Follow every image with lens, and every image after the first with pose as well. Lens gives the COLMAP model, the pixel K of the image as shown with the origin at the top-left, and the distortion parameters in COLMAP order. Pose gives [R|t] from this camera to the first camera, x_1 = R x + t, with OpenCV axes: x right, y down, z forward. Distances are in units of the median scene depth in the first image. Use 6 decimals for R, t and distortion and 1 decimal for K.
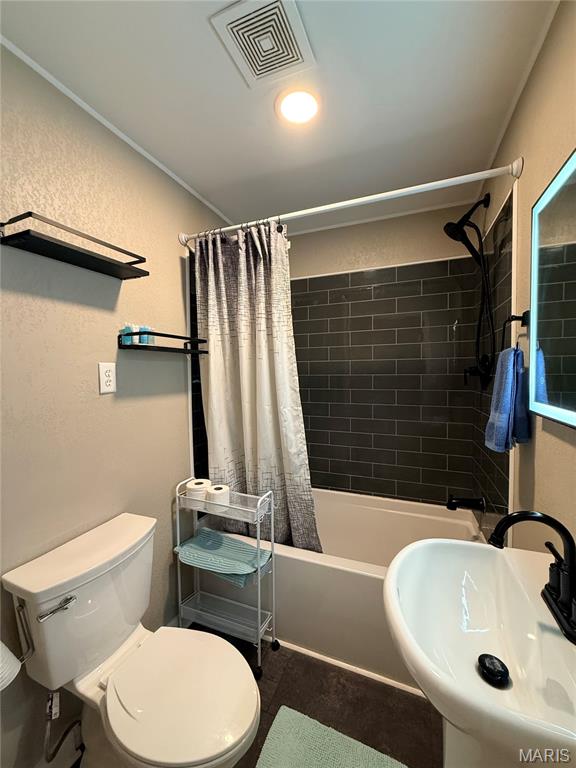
lens RADIAL K [[306.8, 0, 288.0], [0, 306.8, 384.0], [0, 0, 1]] dist [-0.000672, 0.000050]
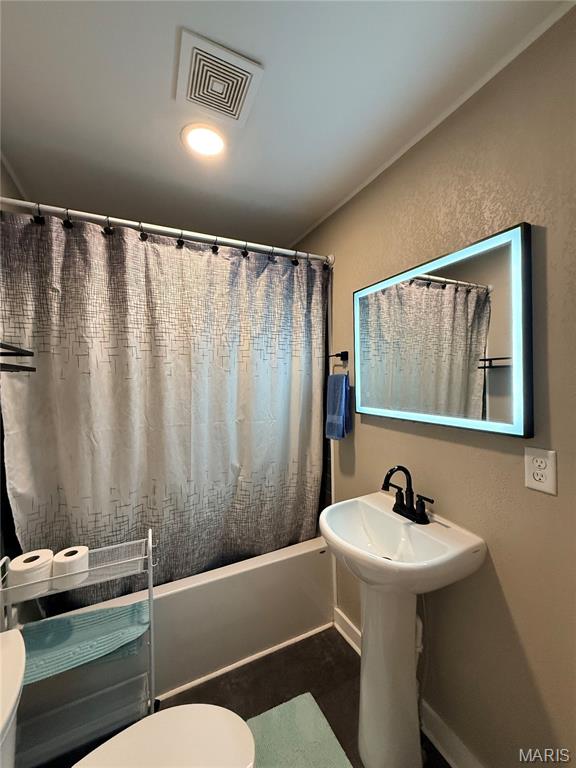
lens RADIAL K [[306.8, 0, 288.0], [0, 306.8, 384.0], [0, 0, 1]] dist [-0.000672, 0.000050]
pose [[0.665395, -0.019008, 0.746249, -0.567730], [0.045340, 0.998859, -0.014985, -0.046459], [-0.745113, 0.043806, 0.665498, 0.126369]]
